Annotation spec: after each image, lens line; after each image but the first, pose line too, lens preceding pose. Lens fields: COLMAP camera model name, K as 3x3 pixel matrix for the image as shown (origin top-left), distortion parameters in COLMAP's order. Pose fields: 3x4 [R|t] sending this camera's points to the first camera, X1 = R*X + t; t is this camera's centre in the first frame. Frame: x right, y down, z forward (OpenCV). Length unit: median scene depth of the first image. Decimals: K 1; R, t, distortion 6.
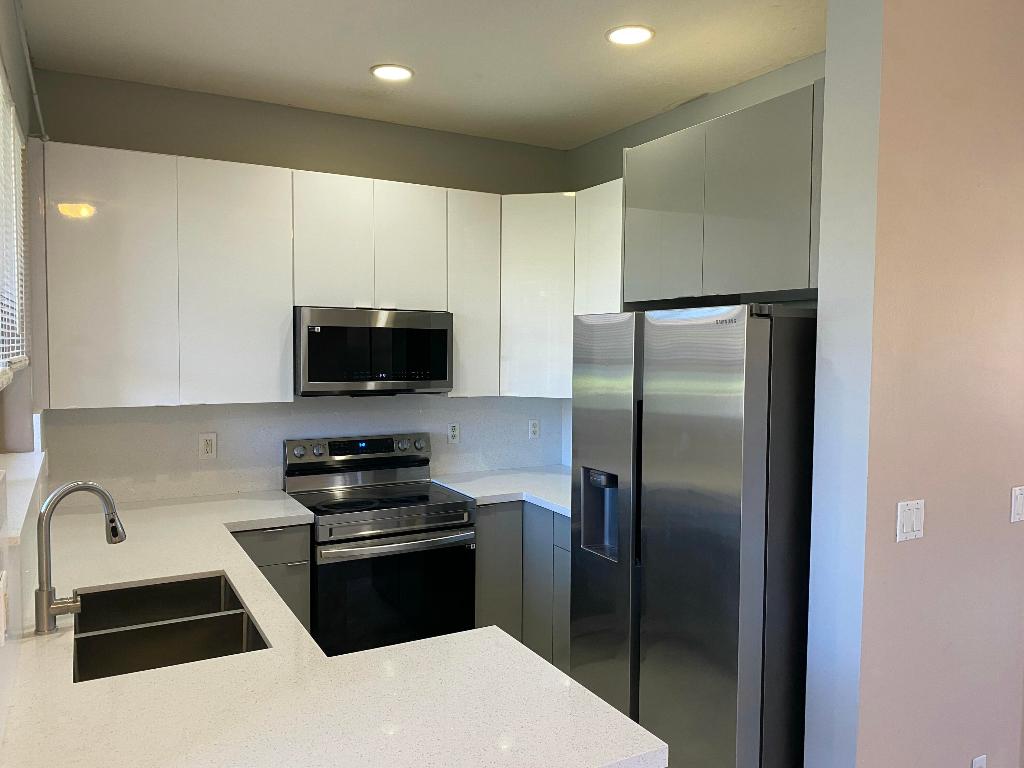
lens RADIAL K [[773.9, 0, 512.0], [0, 773.9, 384.0], [0, 0, 1]] dist [0.087521, -0.147282]
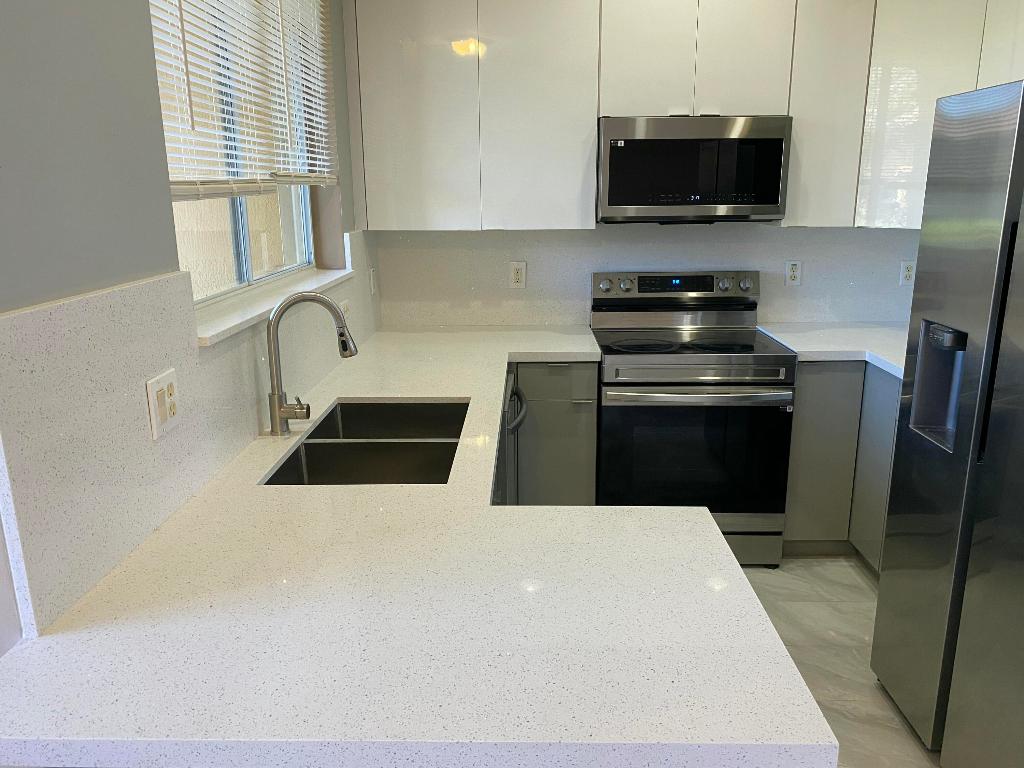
lens RADIAL K [[773.9, 0, 512.0], [0, 773.9, 384.0], [0, 0, 1]] dist [0.087521, -0.147282]
pose [[0.867121, 0.109176, -0.485986, 0.099414], [-0.012495, 0.980144, 0.197893, 0.022086], [0.497941, -0.165525, 0.851267, 0.150214]]
